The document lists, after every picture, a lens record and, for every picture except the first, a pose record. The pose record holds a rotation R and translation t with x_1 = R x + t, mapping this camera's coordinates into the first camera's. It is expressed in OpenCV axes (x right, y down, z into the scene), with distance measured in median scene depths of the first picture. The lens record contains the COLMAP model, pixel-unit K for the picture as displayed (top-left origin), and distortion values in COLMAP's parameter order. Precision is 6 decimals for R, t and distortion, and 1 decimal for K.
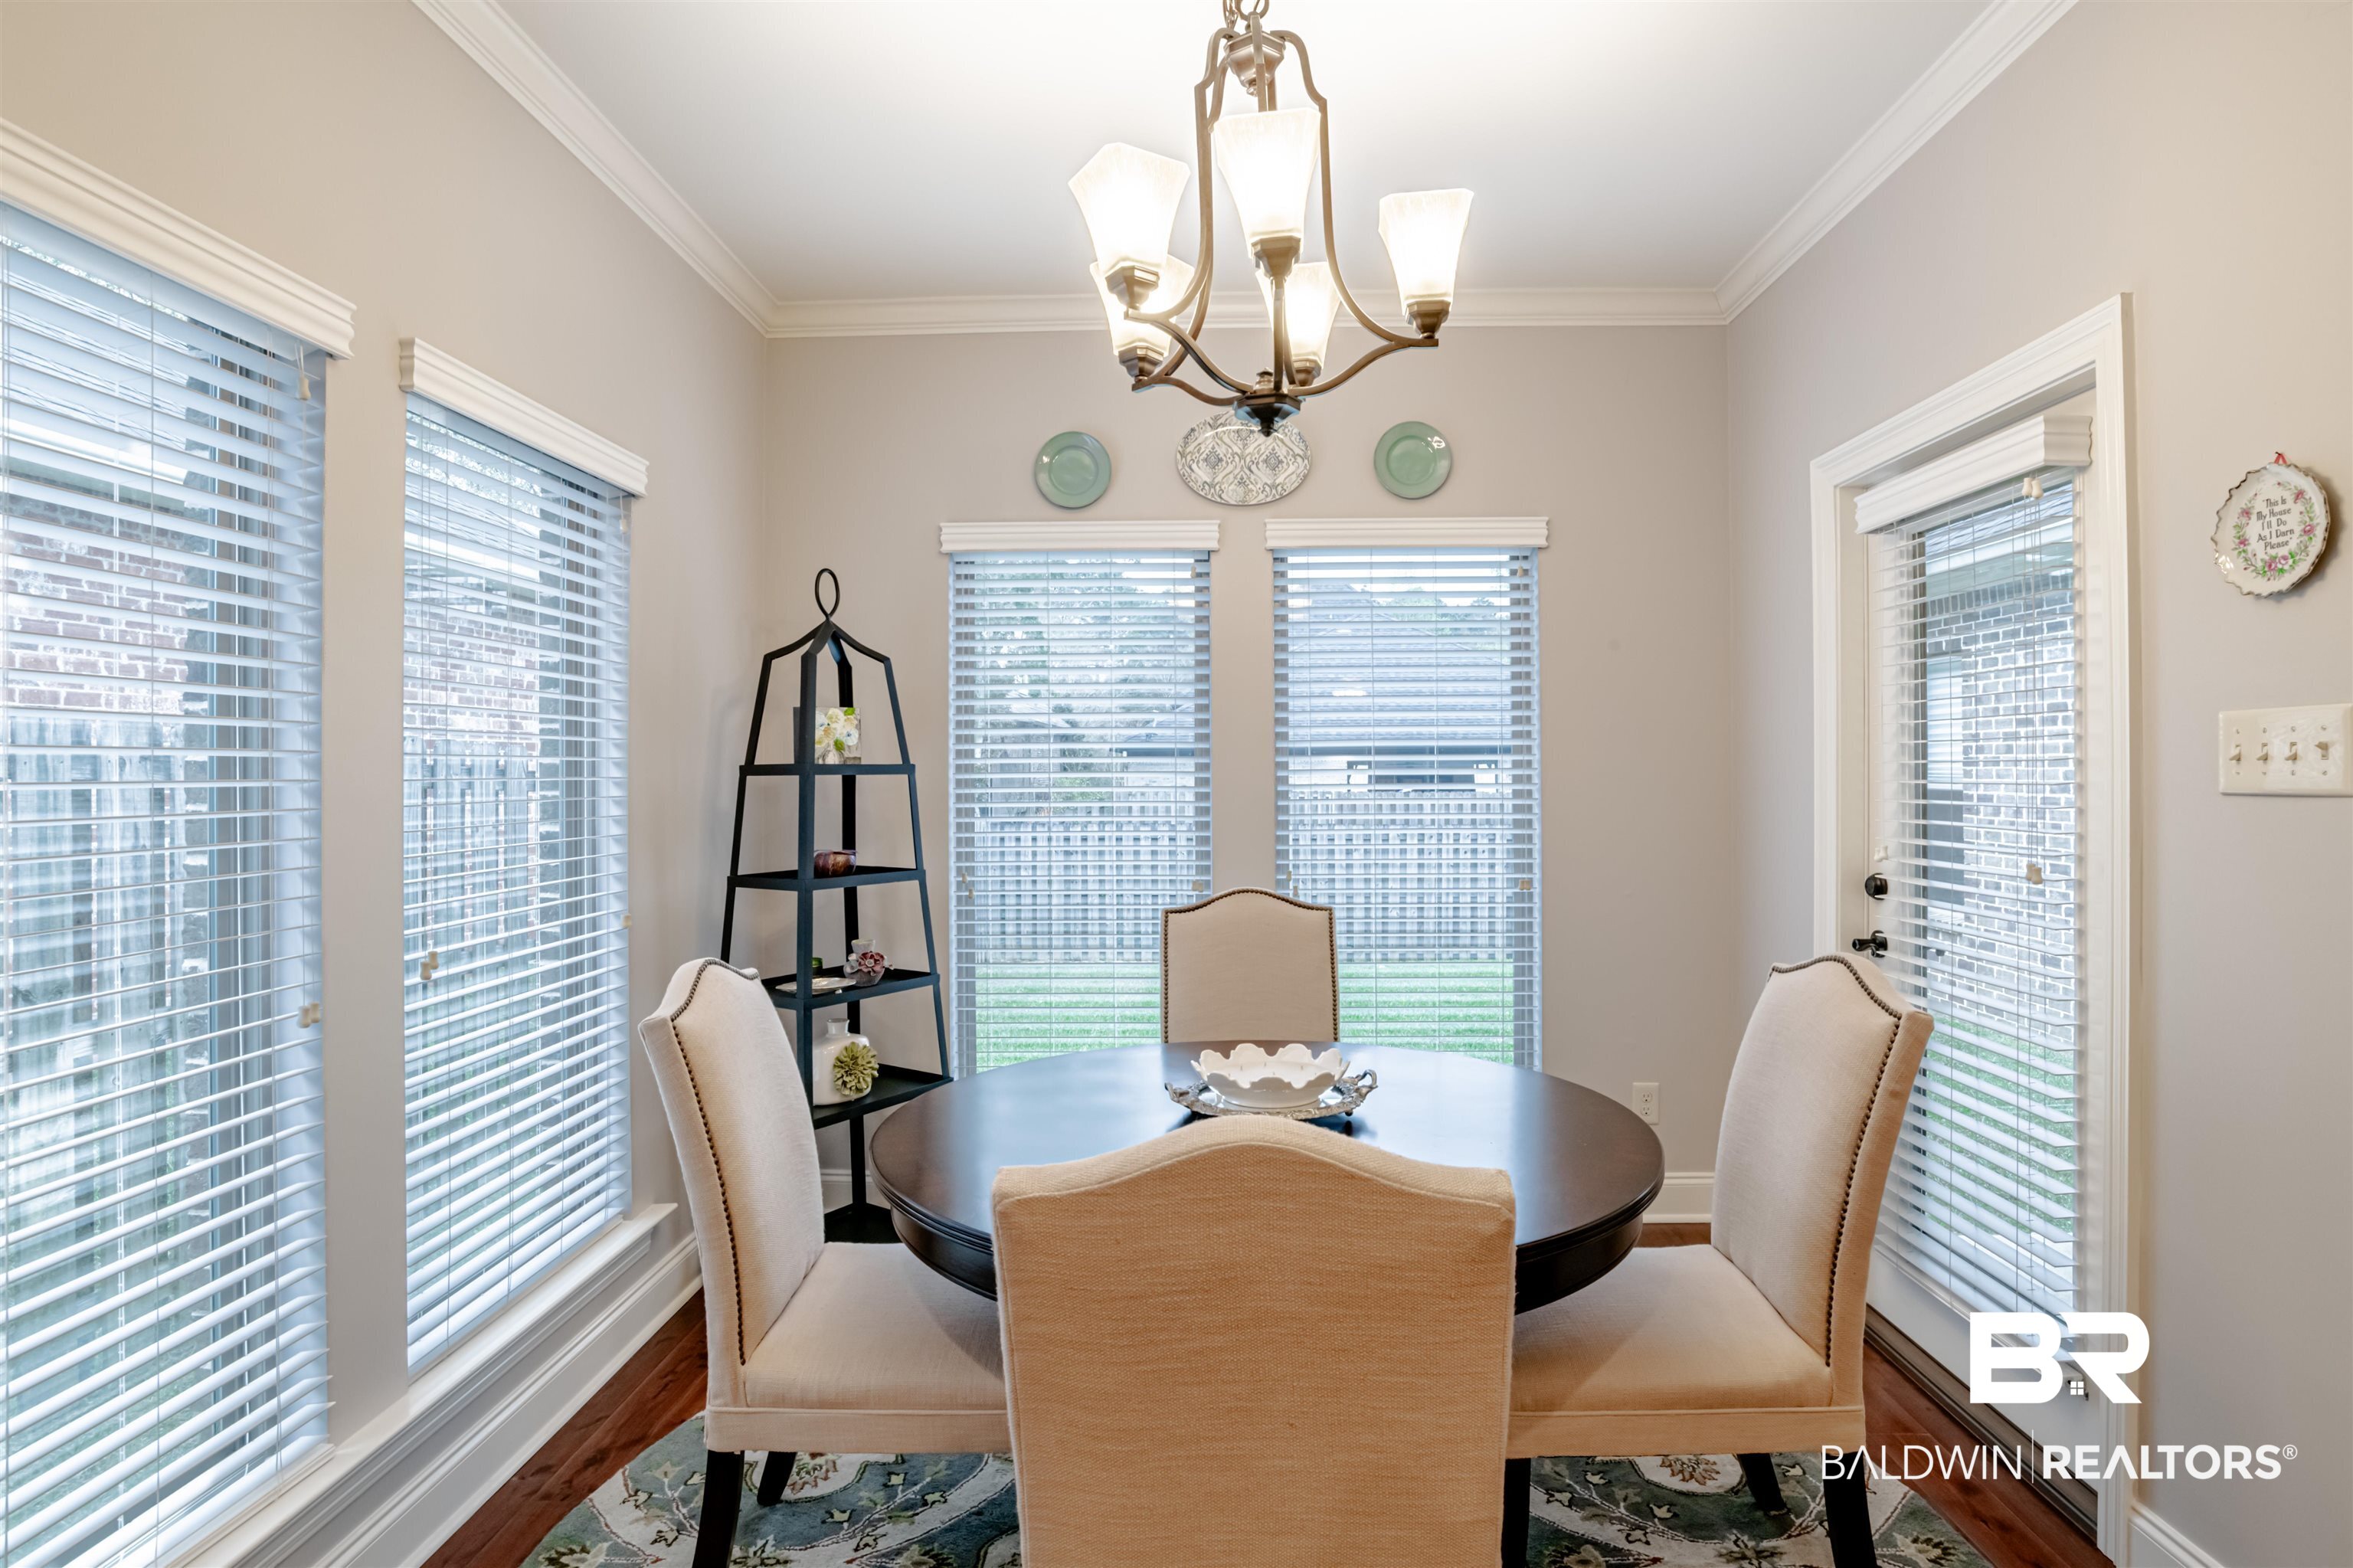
lens RADIAL K [[1208.6, 0, 1161.7], [0, 1208.6, 769.2], [0, 0, 1]] dist [-0.055967, 0.021057]
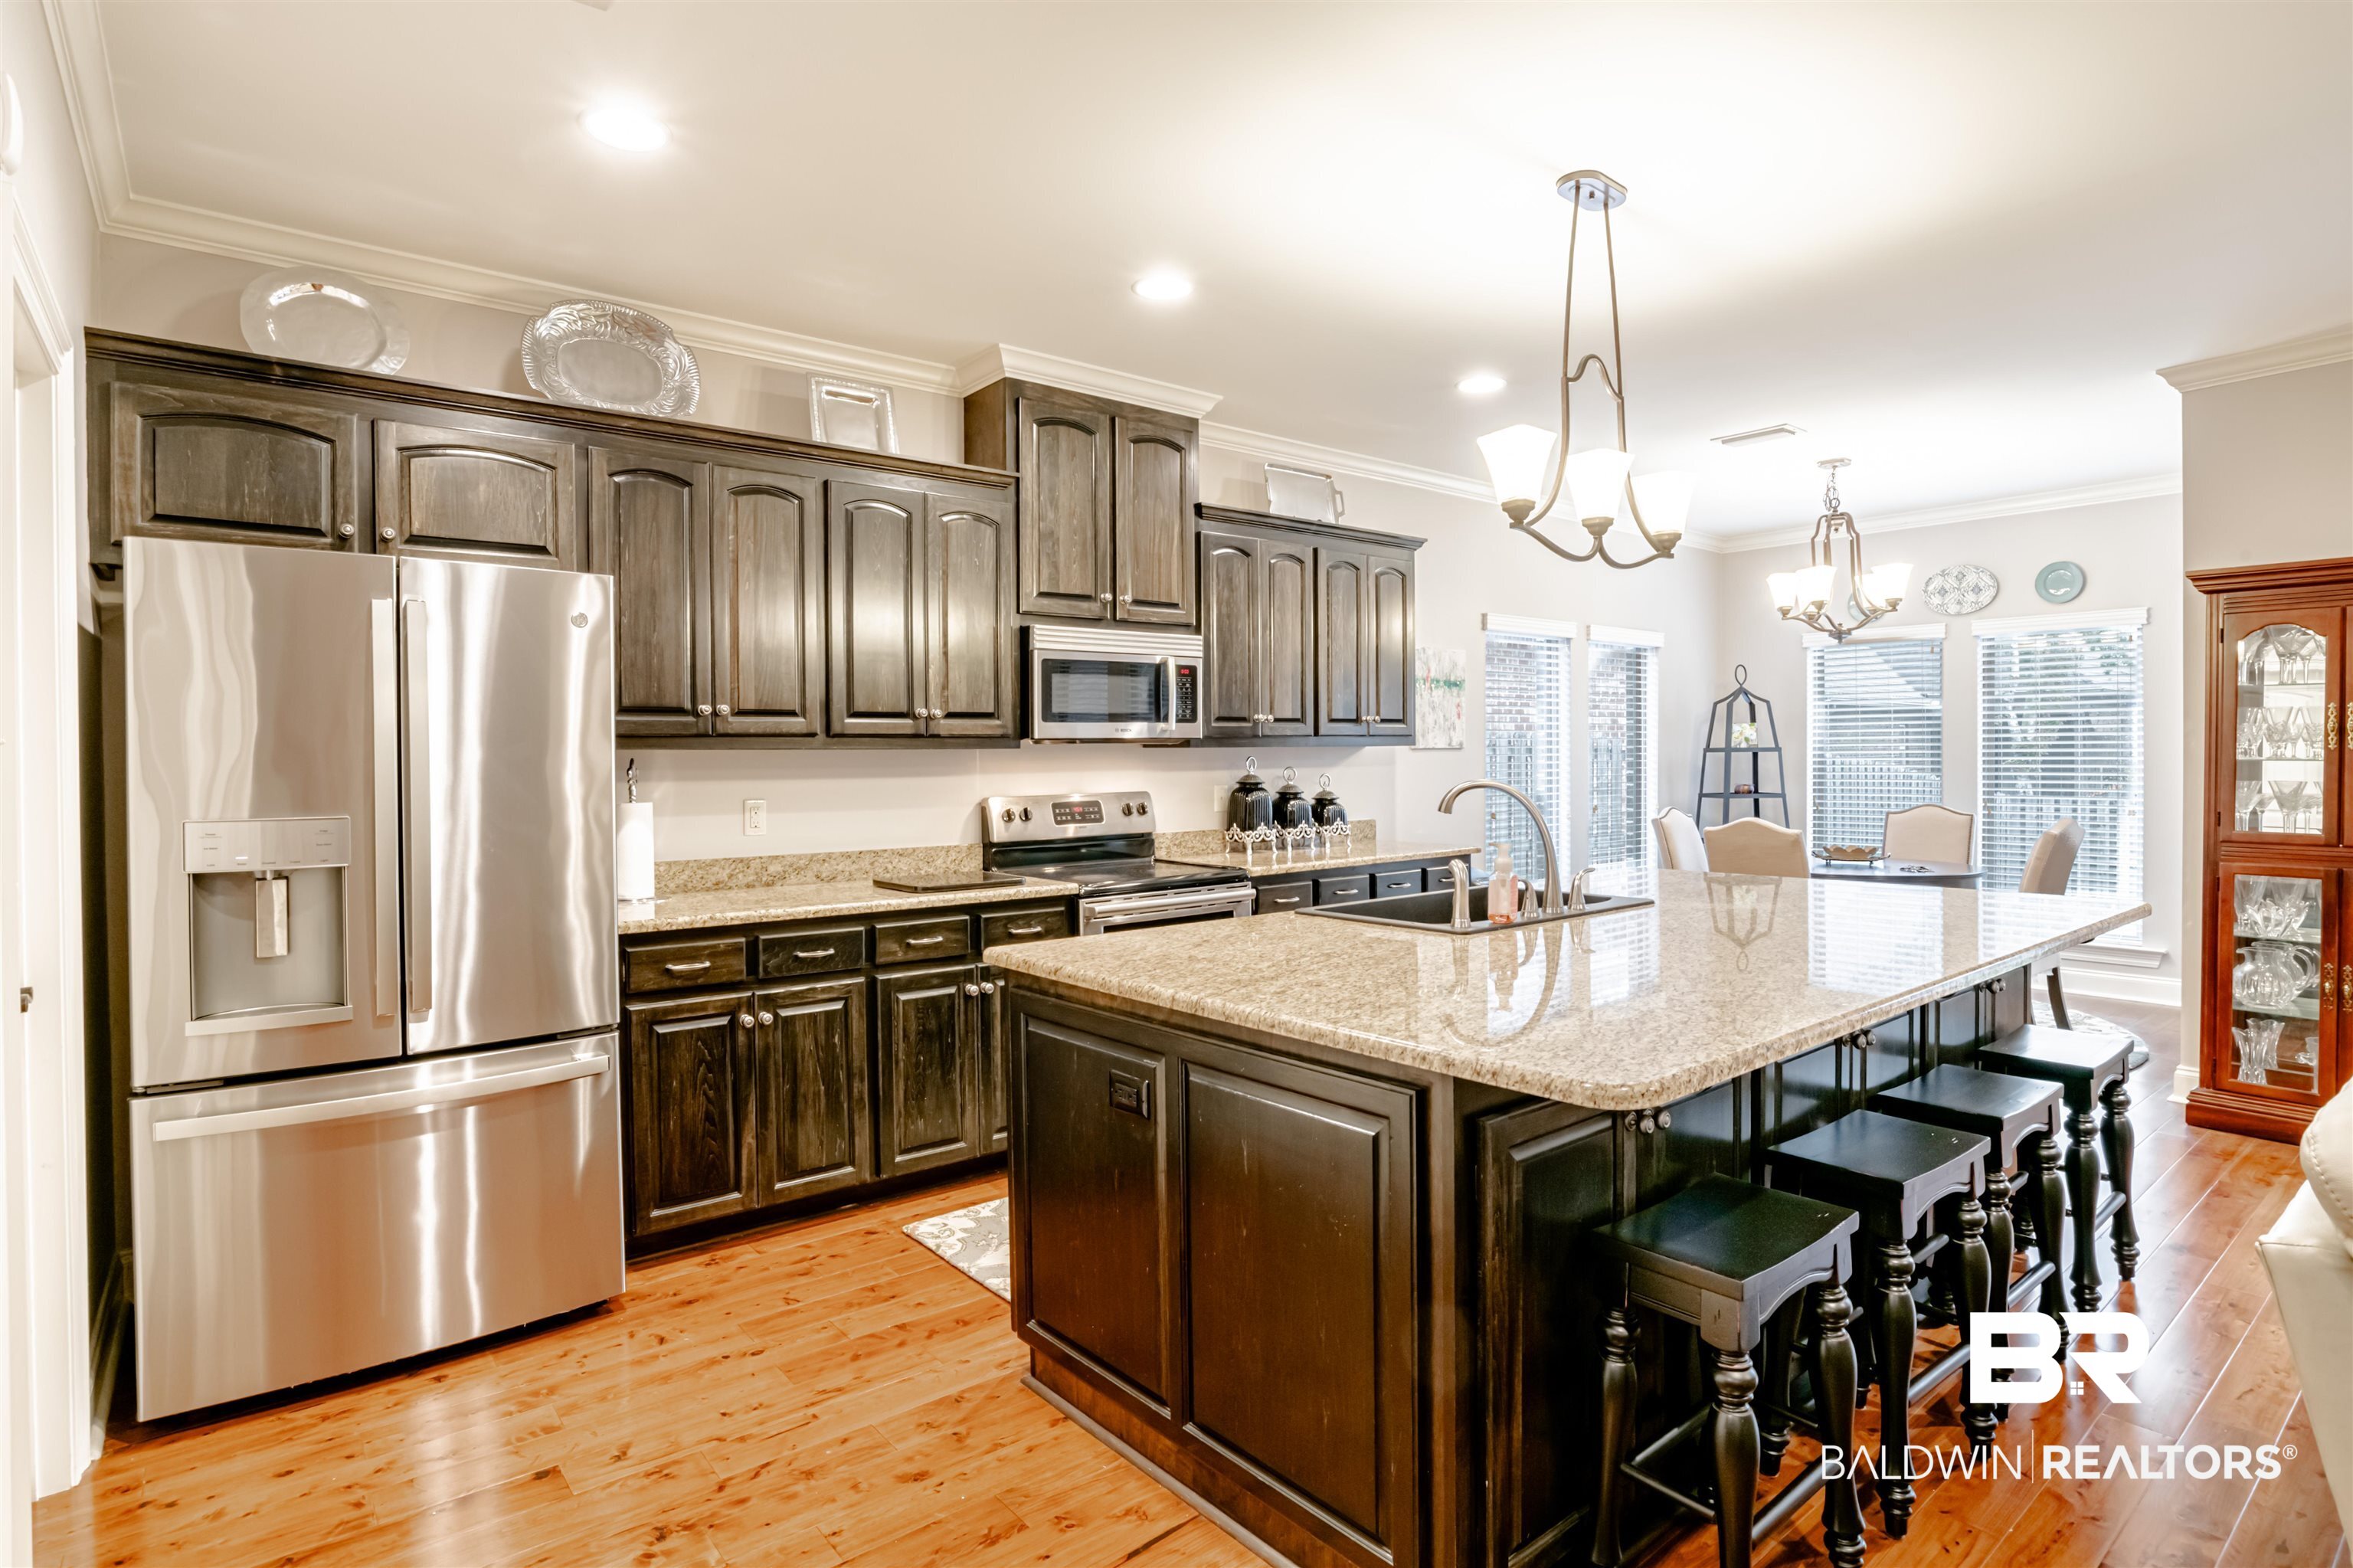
lens RADIAL K [[1208.6, 0, 1214.8], [0, 1208.6, 771.1], [0, 0, 1]] dist [-0.055967, 0.021057]
pose [[0.680942, 0.010122, -0.732267, 0.735183], [0.005725, 0.999800, 0.019144, -0.008508], [0.732315, -0.017228, 0.680748, -1.348584]]
